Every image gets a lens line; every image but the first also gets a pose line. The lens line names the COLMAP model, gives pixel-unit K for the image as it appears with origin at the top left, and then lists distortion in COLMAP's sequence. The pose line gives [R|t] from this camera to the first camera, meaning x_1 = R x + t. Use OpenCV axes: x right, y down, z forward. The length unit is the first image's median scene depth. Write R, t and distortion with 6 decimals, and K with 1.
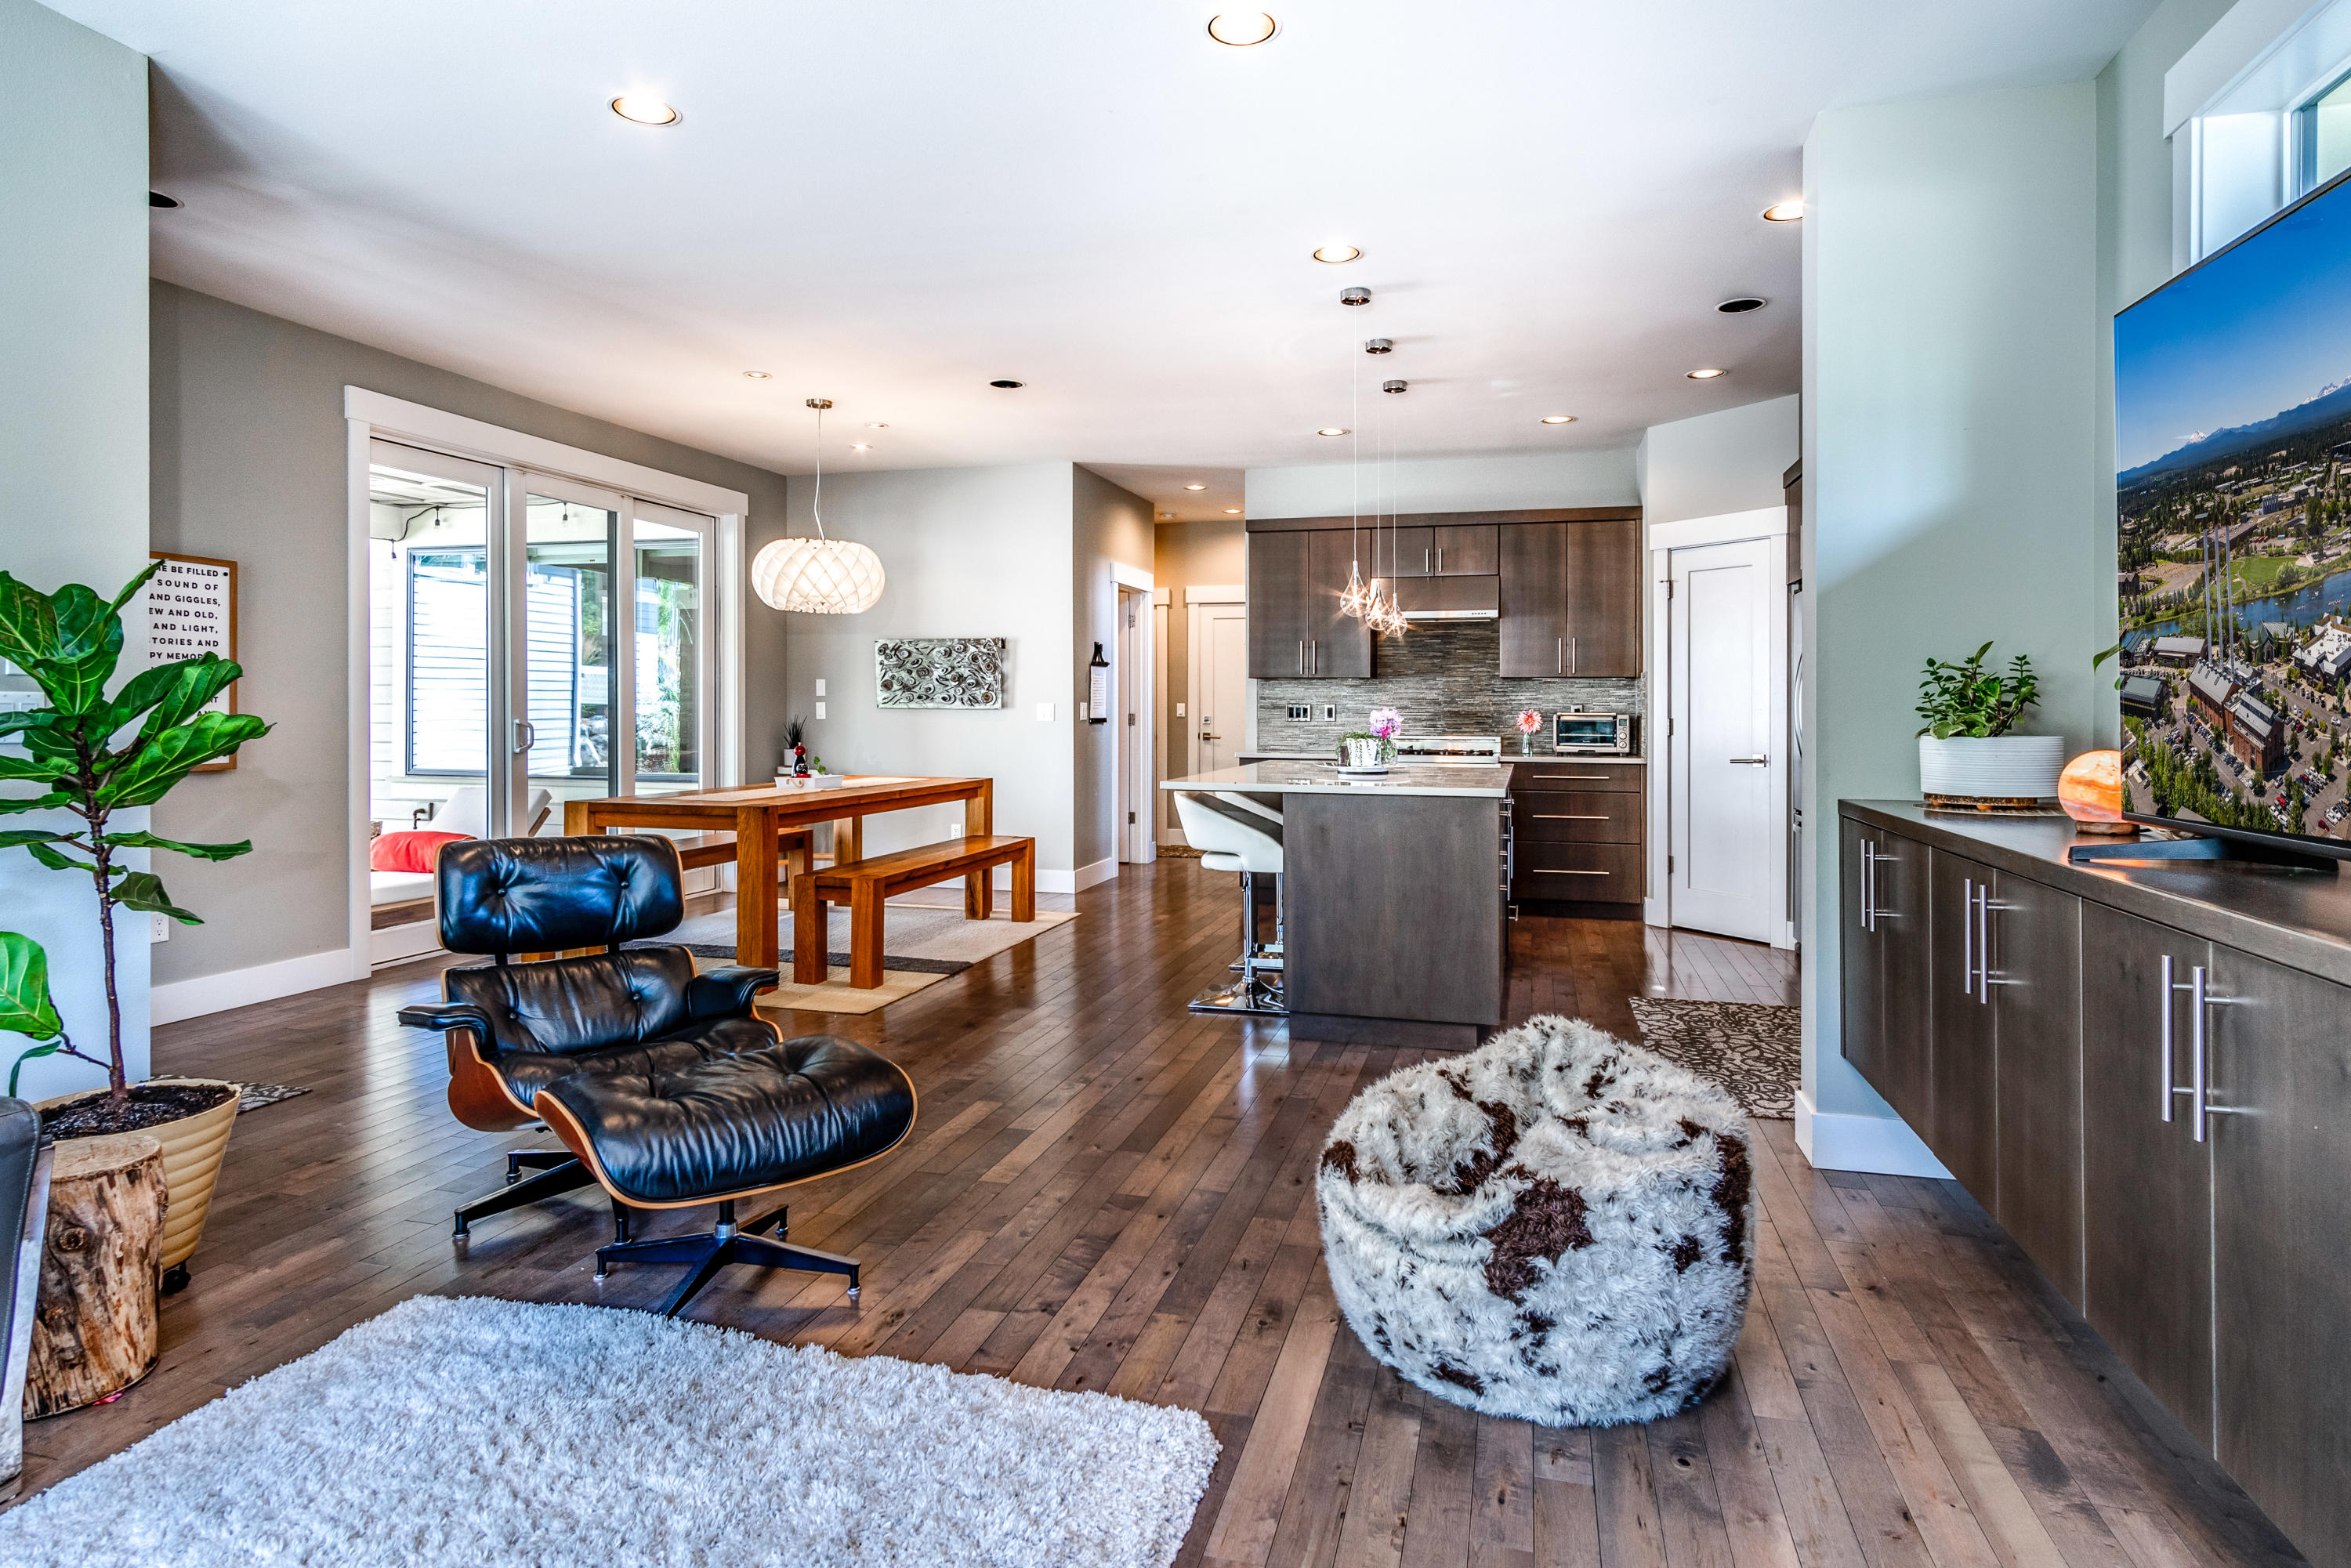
lens RADIAL K [[1311.0, 0, 1123.1], [0, 1311.0, 742.0], [0, 0, 1]] dist [0.000966, 0.000169]
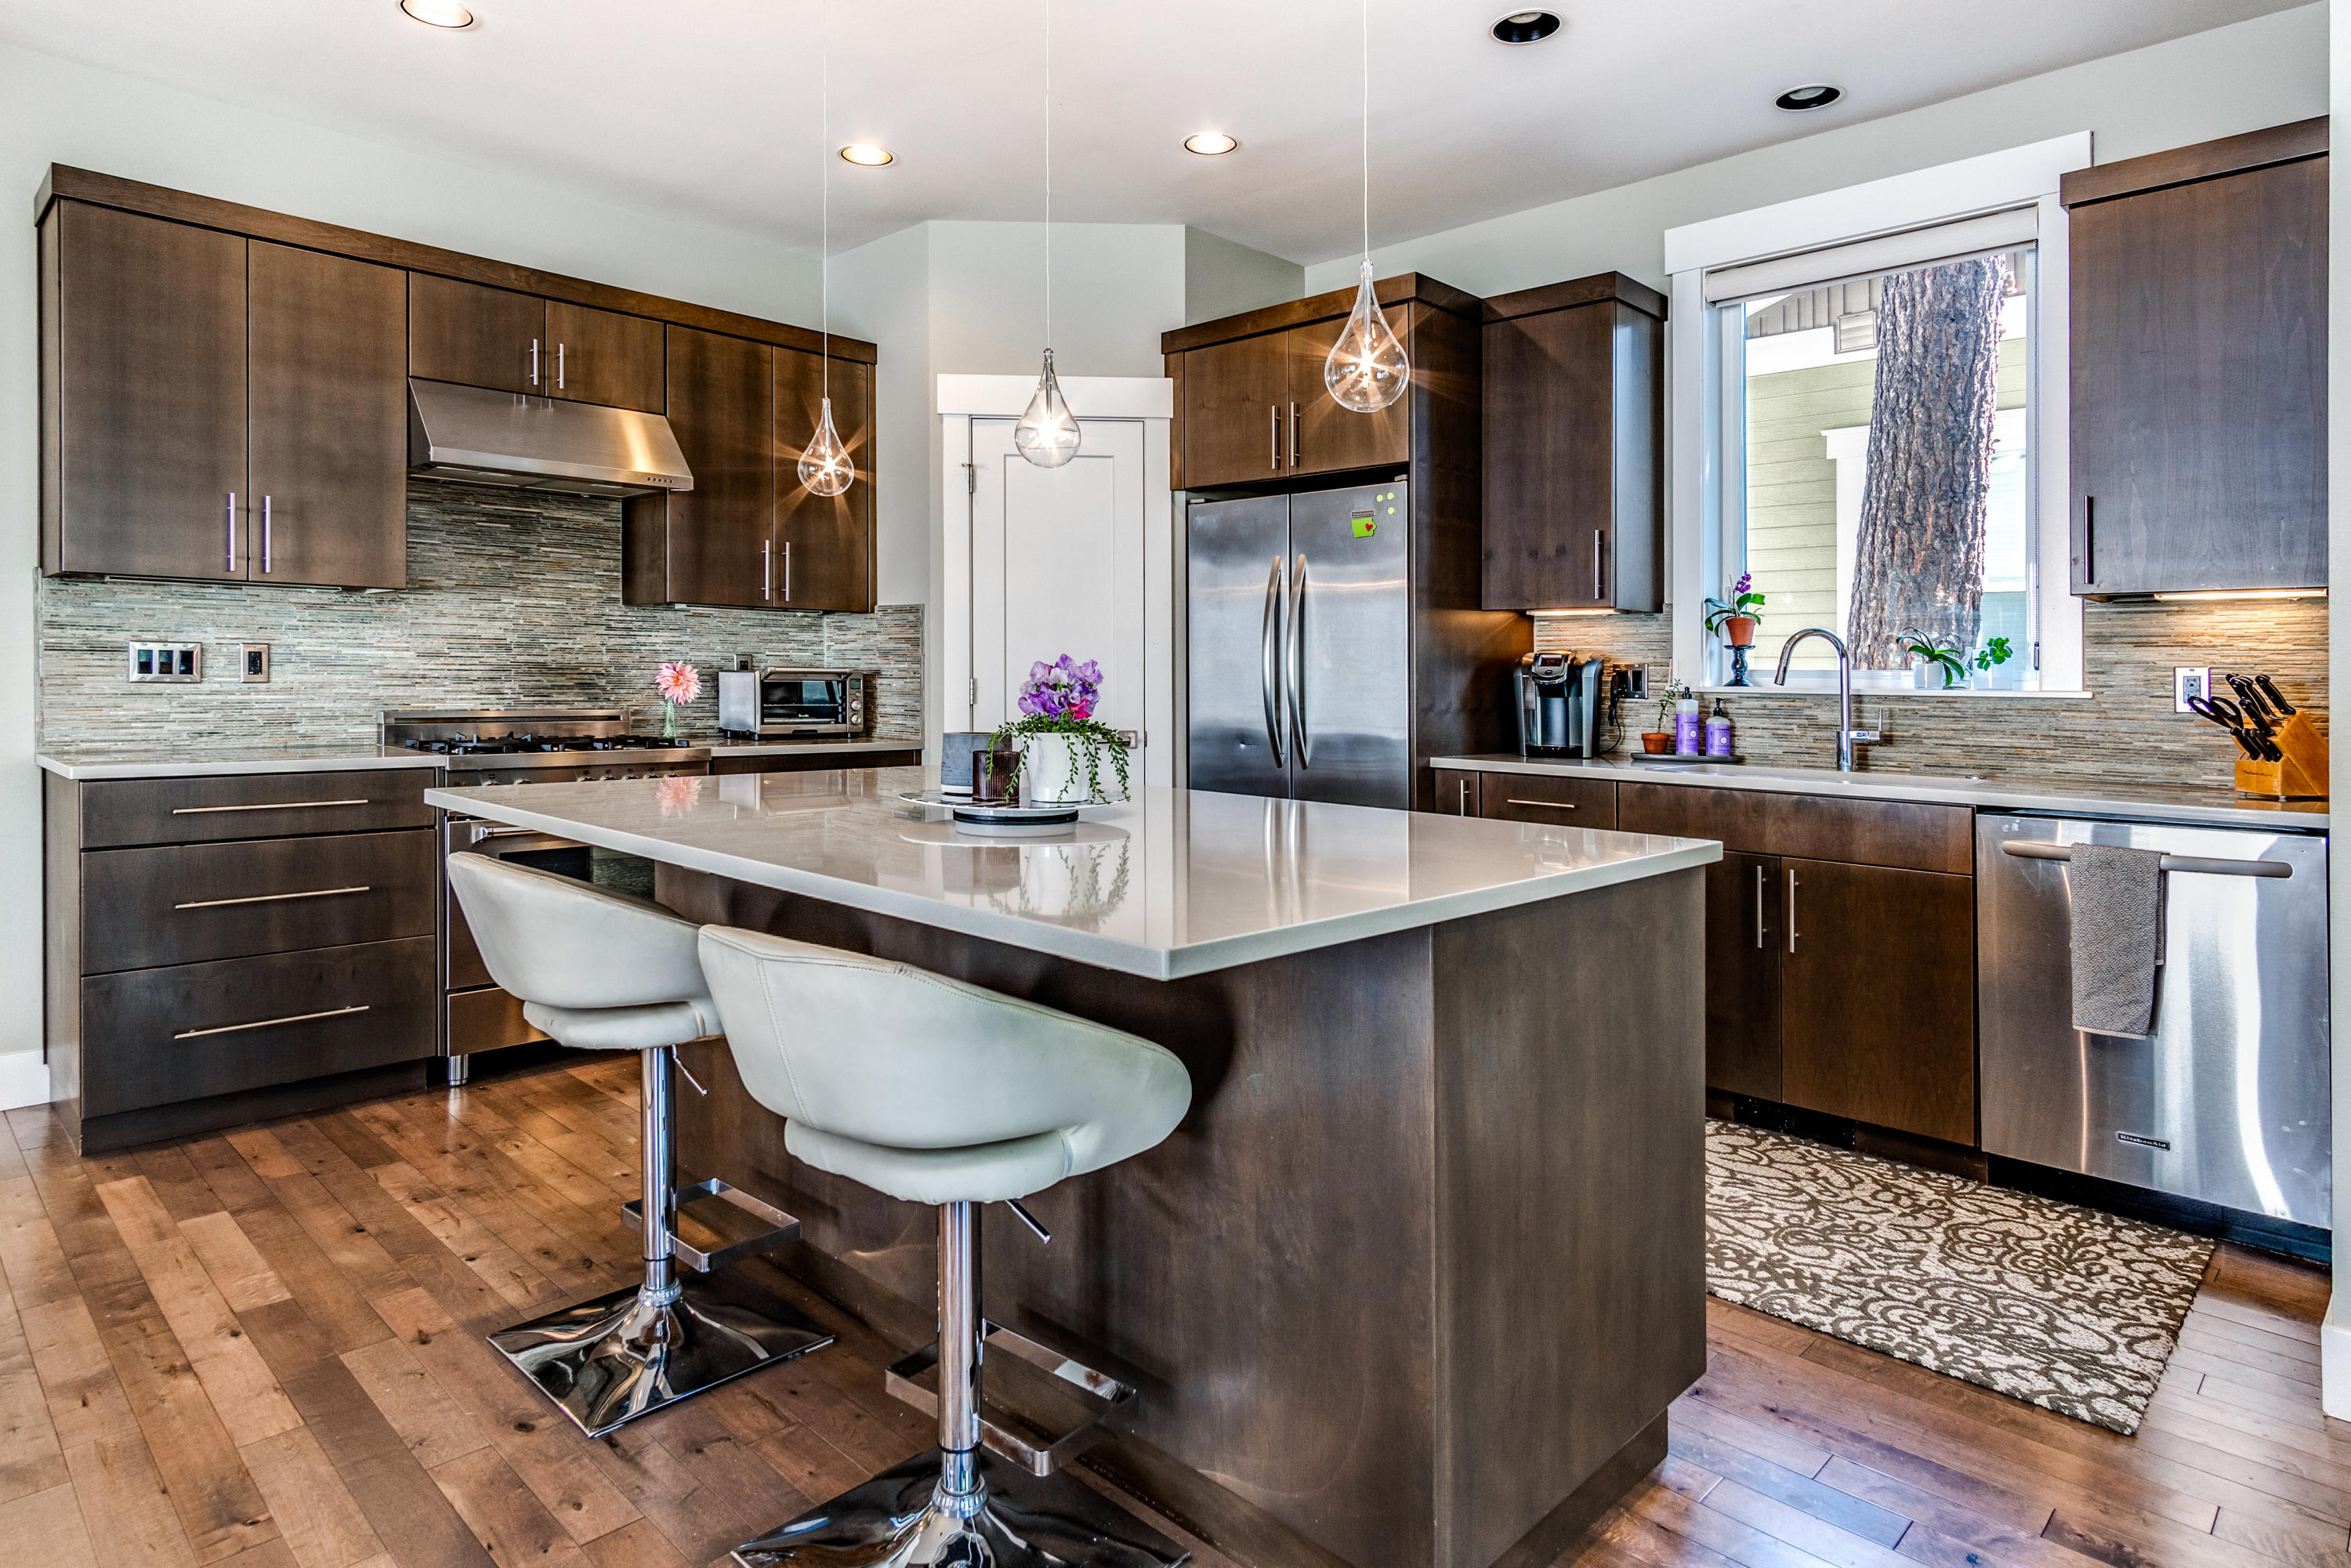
lens RADIAL K [[1354.1, 0, 1175.6], [0, 1354.1, 689.1], [0, 0, 1]] dist [0.002097, -0.000222]
pose [[0.458536, -0.006884, 0.888649, -0.117116], [0.010527, 0.999942, 0.002314, -0.012170], [-0.888613, 0.008294, 0.458582, 0.552626]]
